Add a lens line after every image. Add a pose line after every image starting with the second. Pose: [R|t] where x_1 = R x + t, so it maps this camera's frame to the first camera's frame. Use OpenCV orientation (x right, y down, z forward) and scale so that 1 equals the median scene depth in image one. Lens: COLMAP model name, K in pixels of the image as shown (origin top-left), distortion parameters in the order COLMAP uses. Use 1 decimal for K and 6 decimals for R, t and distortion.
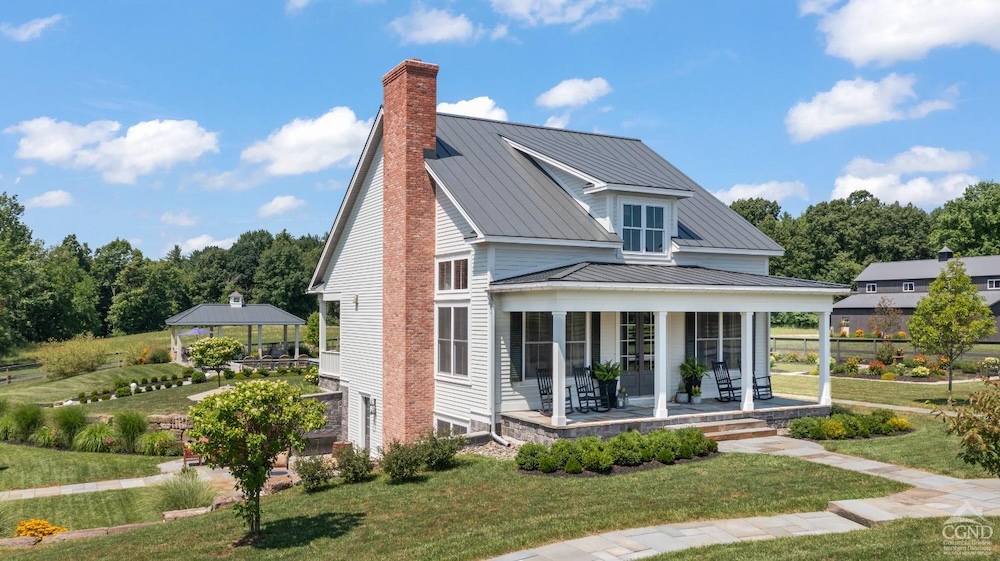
lens RADIAL K [[809.6, 0, 500.0], [0, 809.6, 280.5], [0, 0, 1]] dist [0.008271, -0.010936]
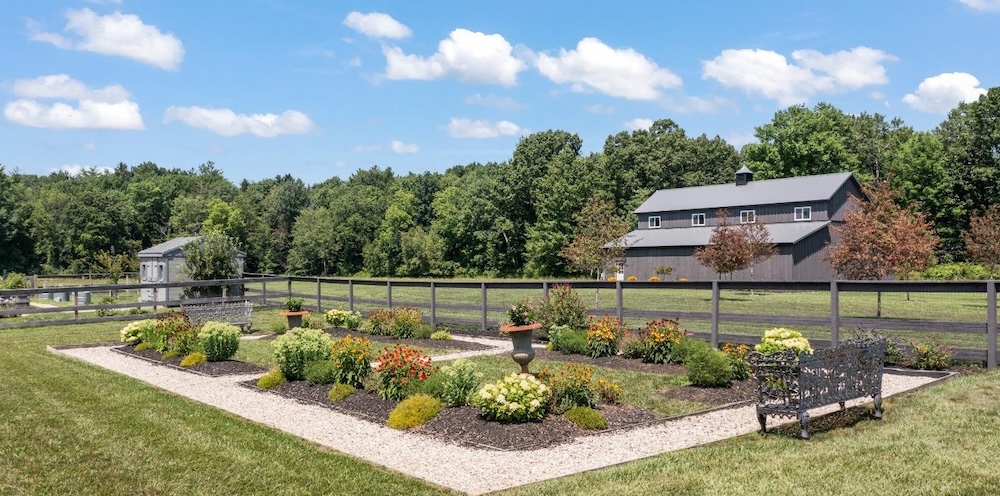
lens RADIAL K [[810.6, 0, 500.0], [0, 810.6, 248.0], [0, 0, 1]] dist [0.005186, 0.002006]
pose [[0.982529, 0.003811, 0.186073, 0.134373], [-0.006590, 0.999876, 0.014315, 0.018083], [-0.185995, -0.015291, 0.982432, 0.216663]]
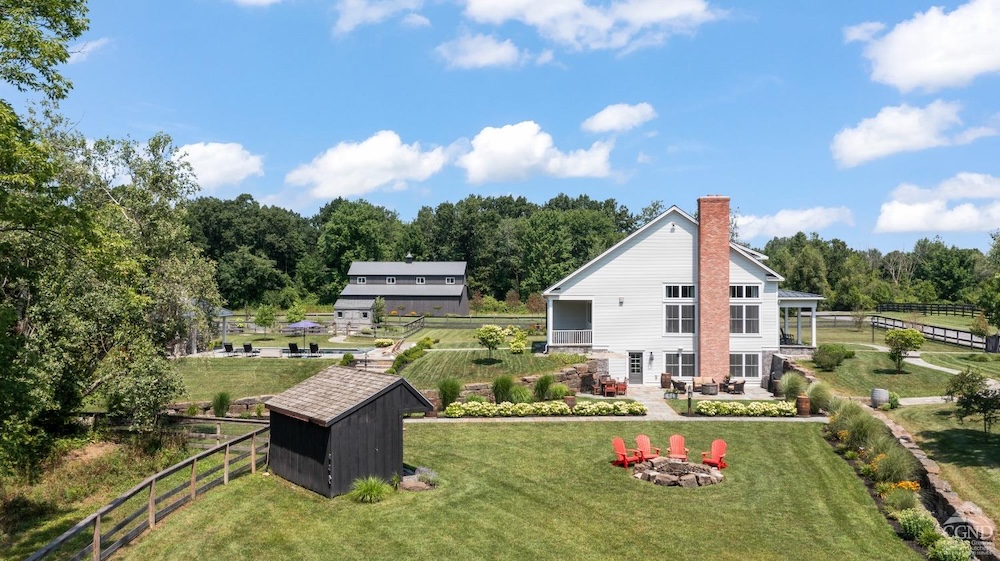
lens RADIAL K [[809.6, 0, 500.0], [0, 809.6, 280.5], [0, 0, 1]] dist [0.008271, -0.010936]
pose [[0.517895, 0.016210, 0.855291, -0.456533], [-0.038396, 0.999253, 0.004312, -0.004291], [-0.854582, -0.035073, 0.518130, 0.070507]]
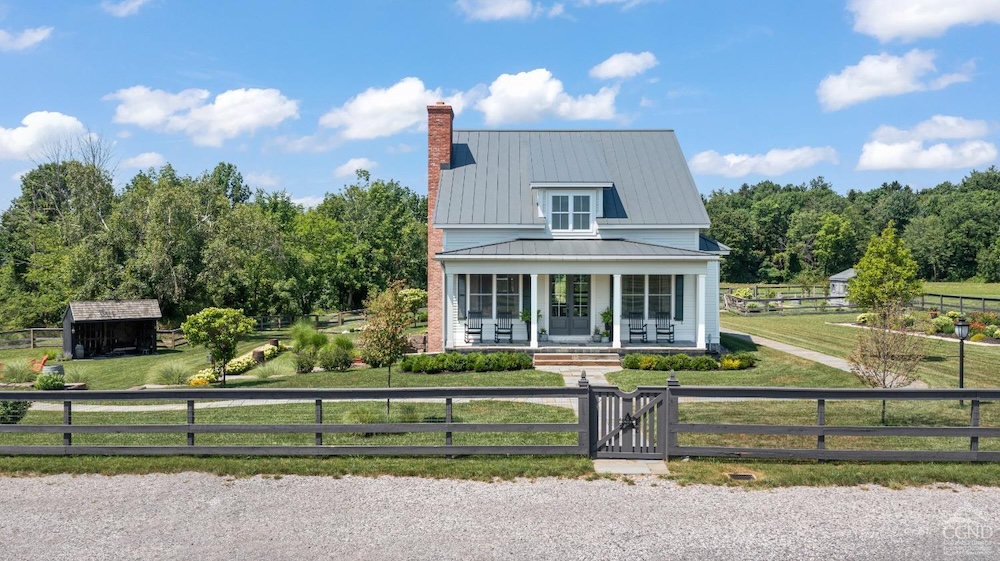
lens RADIAL K [[809.6, 0, 500.0], [0, 809.6, 280.5], [0, 0, 1]] dist [0.008271, -0.010936]
pose [[0.870333, 0.004392, -0.492444, 0.134546], [0.022348, 0.998578, 0.048403, -0.004486], [0.491956, -0.053132, 0.868997, -0.049817]]
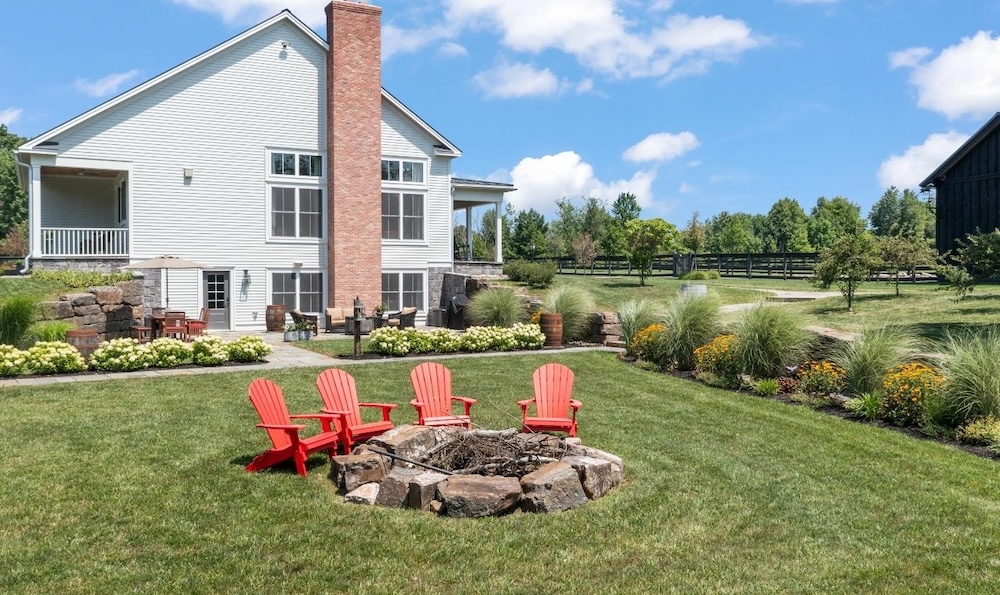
lens RADIAL K [[872.6, 0, 536.4], [0, 872.6, 287.1], [0, 0, 1]] dist [0.004682, 0.005800]
pose [[-0.023838, -0.001590, 0.999715, -0.301688], [-0.035189, 0.999380, 0.000750, 0.035306], [-0.999096, -0.035161, -0.023879, 0.145825]]
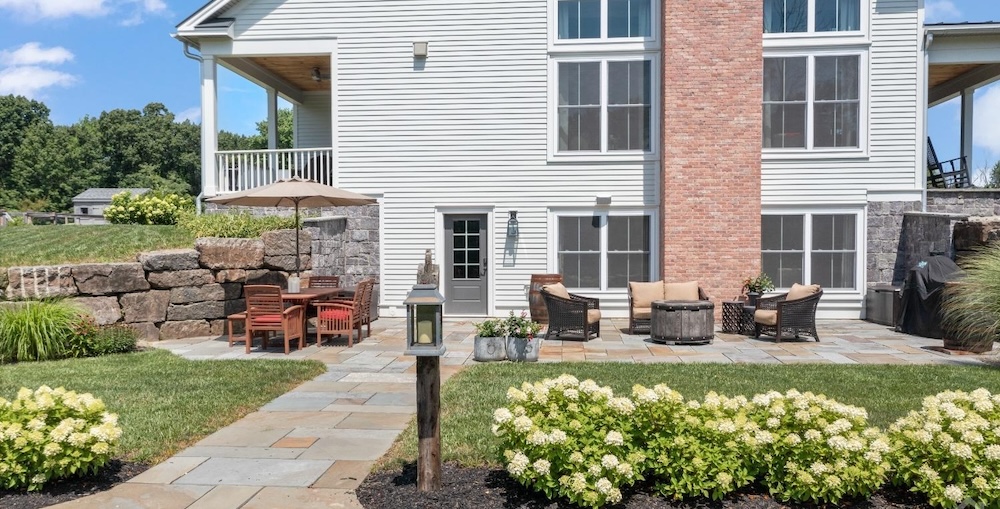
lens RADIAL K [[801.1, 0, 500.7], [0, 801.1, 274.7], [0, 0, 1]] dist [0.002520, 0.001533]
pose [[0.552721, -0.025289, 0.832983, -0.152219], [-0.031259, 0.998207, 0.051047, 0.037355], [-0.832780, -0.054253, 0.550939, 0.152147]]
